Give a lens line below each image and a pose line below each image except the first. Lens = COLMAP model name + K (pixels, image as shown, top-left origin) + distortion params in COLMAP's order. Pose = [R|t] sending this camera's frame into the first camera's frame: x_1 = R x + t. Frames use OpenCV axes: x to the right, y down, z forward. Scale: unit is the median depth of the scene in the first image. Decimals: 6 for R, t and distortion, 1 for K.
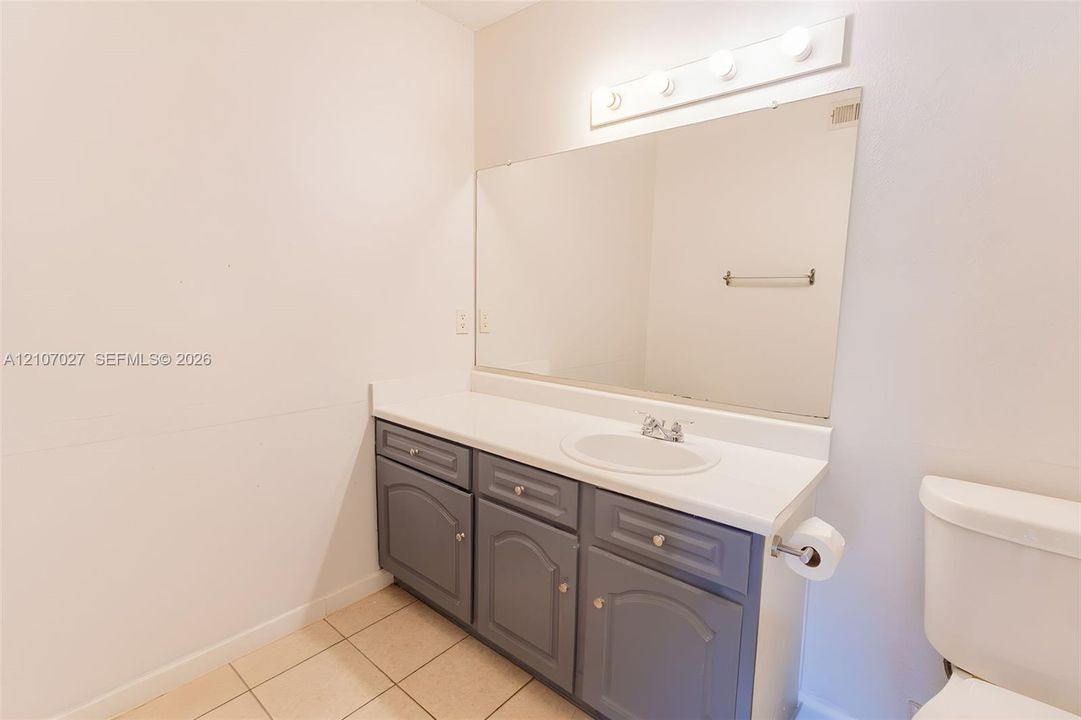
lens RADIAL K [[496.5, 0, 538.7], [0, 496.5, 361.6], [0, 0, 1]] dist [0.002208, 0.000331]
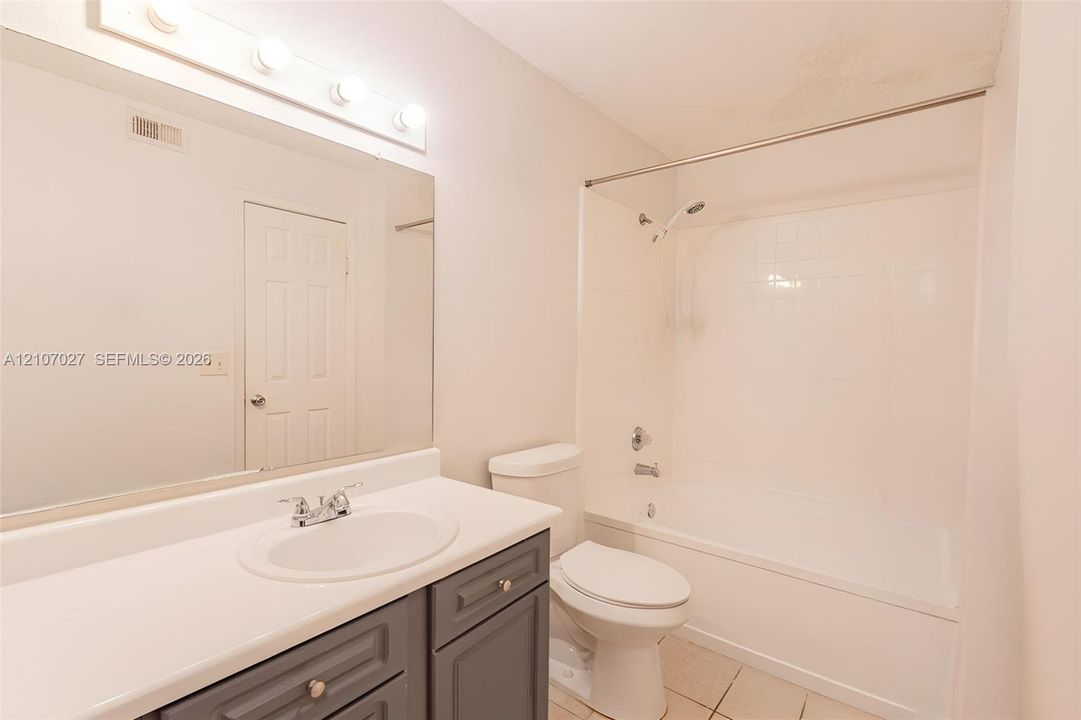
lens RADIAL K [[496.5, 0, 538.5], [0, 496.5, 357.2], [0, 0, 1]] dist [0.002208, 0.000331]
pose [[-0.044718, -0.035301, 0.998376, -0.545960], [0.116872, 0.992328, 0.040321, -0.091302], [-0.992140, 0.118486, -0.040249, 0.694292]]
